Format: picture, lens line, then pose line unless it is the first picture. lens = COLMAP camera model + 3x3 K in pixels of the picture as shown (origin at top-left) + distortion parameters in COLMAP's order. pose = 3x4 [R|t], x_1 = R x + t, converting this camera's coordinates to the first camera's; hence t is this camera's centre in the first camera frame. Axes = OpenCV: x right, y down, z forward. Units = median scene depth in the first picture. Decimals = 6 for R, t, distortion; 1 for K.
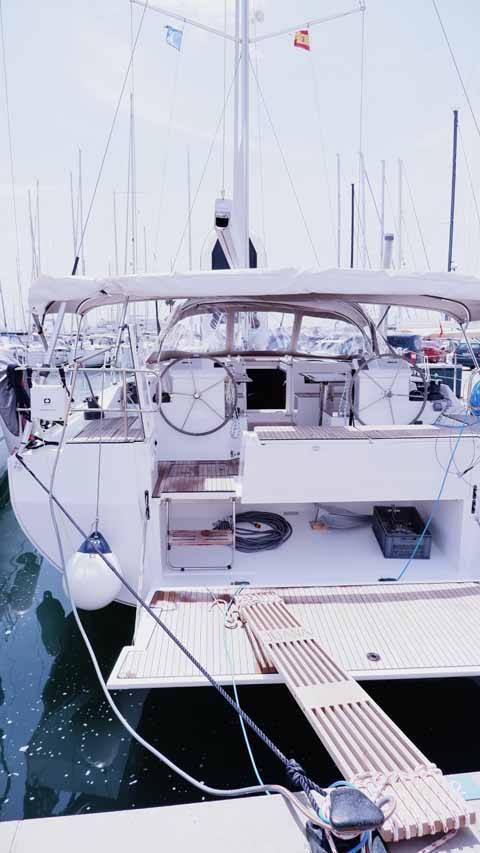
lens RADIAL K [[553.7, 0, 240.0], [0, 553.7, 426.5], [0, 0, 1]] dist [-0.017606, 0.003793]
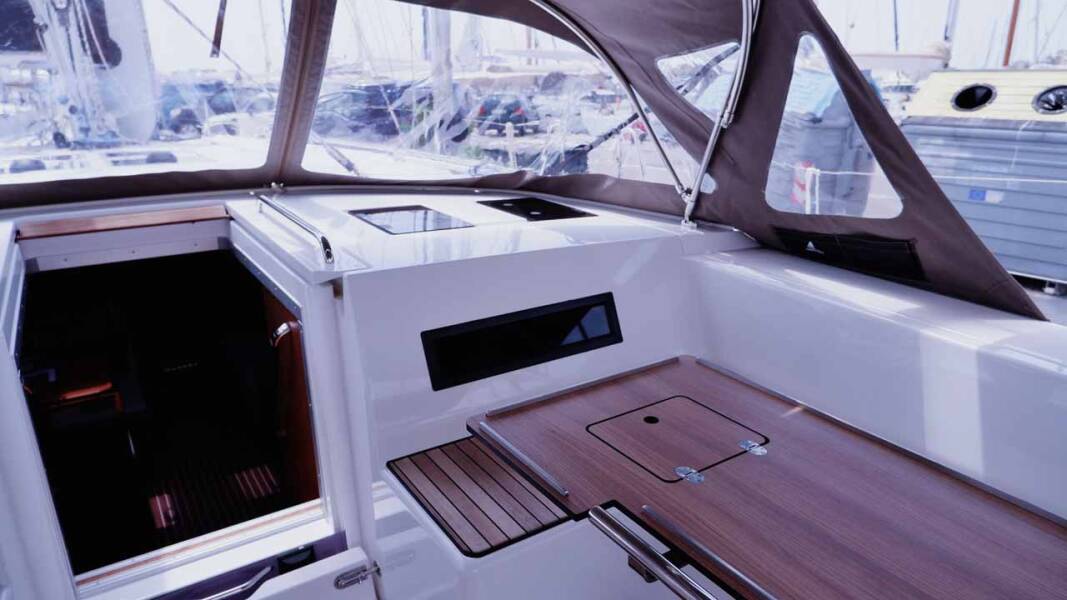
lens RADIAL K [[692.6, 0, 536.6], [0, 692.6, 300.4], [0, 0, 1]] dist [-0.017606, 0.003793]
pose [[0.862534, -0.156287, 0.481258, 0.040741], [0.083722, 0.982075, 0.168876, -0.122581], [-0.499025, -0.105370, 0.860158, 0.712187]]
